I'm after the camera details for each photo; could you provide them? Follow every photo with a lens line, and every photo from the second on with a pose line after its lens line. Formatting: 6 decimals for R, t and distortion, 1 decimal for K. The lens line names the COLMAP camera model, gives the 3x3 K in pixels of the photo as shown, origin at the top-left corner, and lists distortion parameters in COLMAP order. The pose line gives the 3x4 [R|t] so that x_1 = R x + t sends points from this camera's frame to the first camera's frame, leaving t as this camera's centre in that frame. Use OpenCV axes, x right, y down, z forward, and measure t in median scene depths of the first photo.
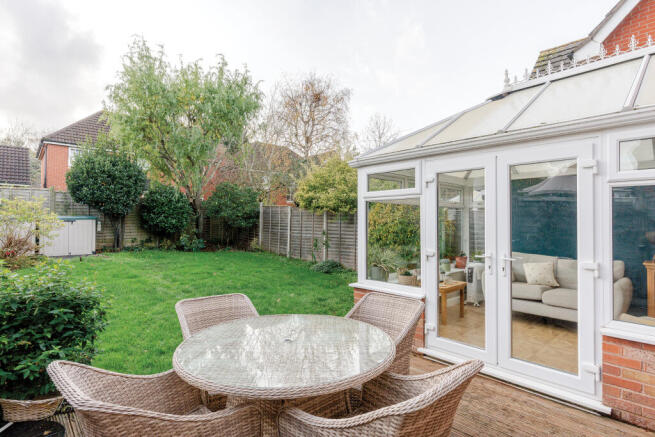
lens RADIAL K [[331.1, 0, 327.5], [0, 331.1, 218.5], [0, 0, 1]] dist [0.000806, 0.000092]
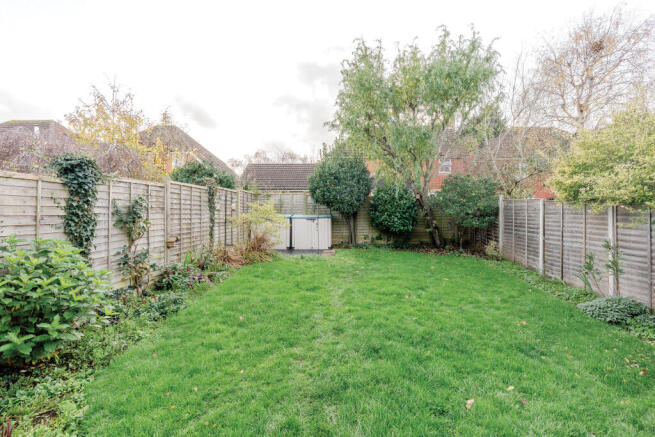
lens RADIAL K [[307.2, 0, 328.9], [0, 307.2, 206.2], [0, 0, 1]] dist [-0.001646, 0.000788]
pose [[0.720553, -0.022774, -0.693025, 0.007760], [0.009857, 0.999696, -0.022604, -0.012265], [0.693329, 0.009456, 0.720559, 0.227115]]
